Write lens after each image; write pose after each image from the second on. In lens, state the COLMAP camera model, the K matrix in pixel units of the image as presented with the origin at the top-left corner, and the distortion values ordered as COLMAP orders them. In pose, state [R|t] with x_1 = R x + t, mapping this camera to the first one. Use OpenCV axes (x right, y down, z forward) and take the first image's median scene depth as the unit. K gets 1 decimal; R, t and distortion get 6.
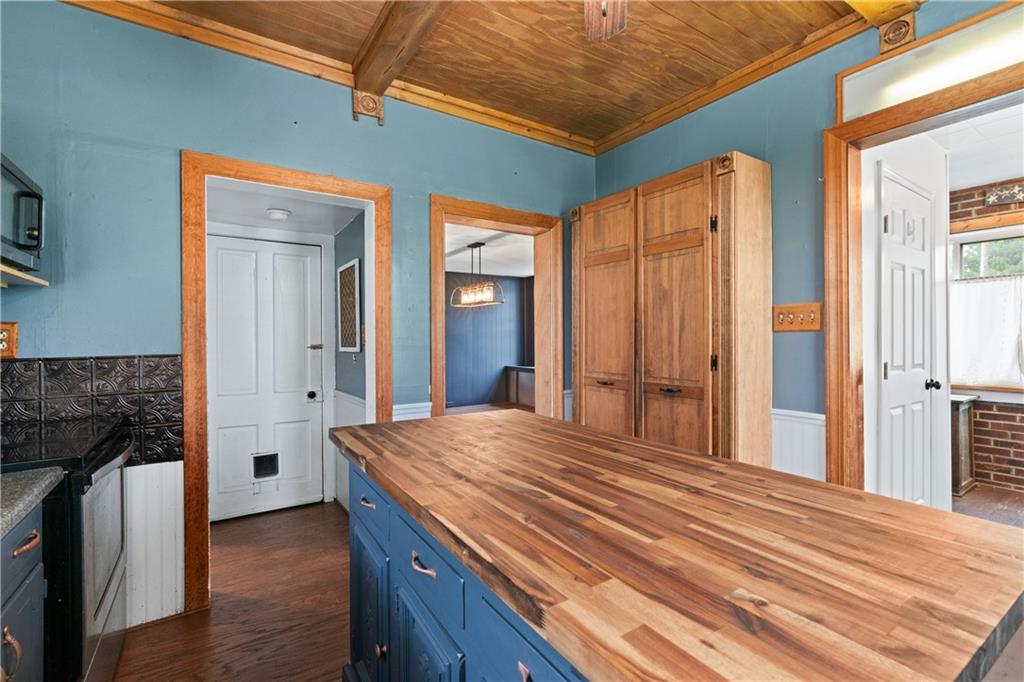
lens RADIAL K [[460.7, 0, 518.7], [0, 460.7, 341.8], [0, 0, 1]] dist [-0.004627, -0.000377]
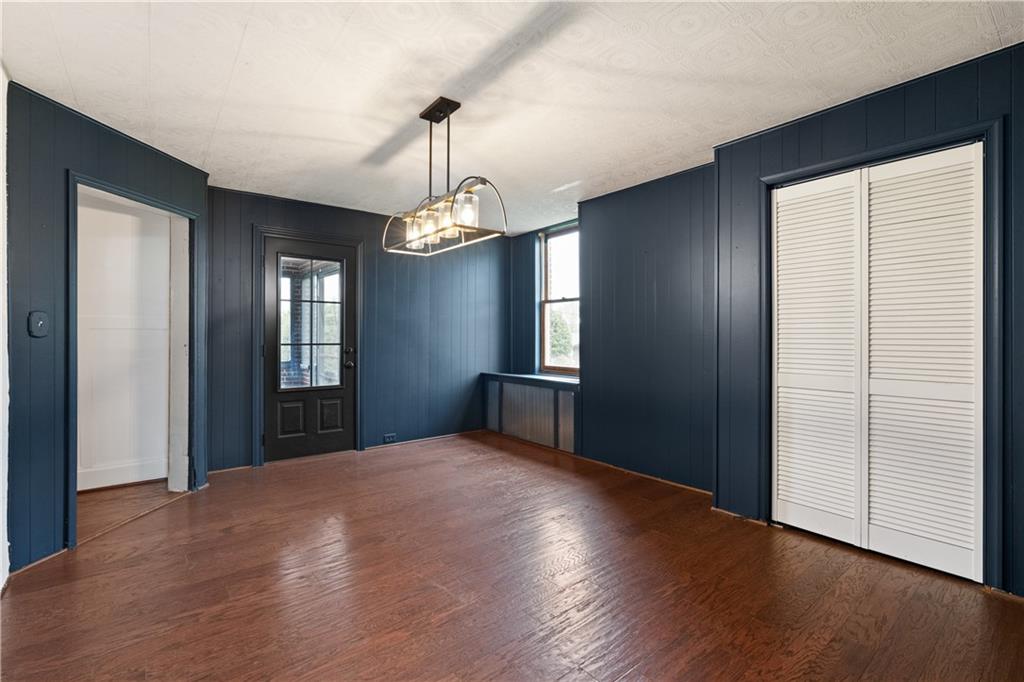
lens RADIAL K [[460.7, 0, 492.1], [0, 460.7, 338.4], [0, 0, 1]] dist [-0.004627, -0.000377]
pose [[0.999437, 0.013241, 0.030840, -0.036614], [-0.013165, 0.999910, -0.002671, 0.006997], [-0.030872, 0.002263, 0.999521, 0.383008]]
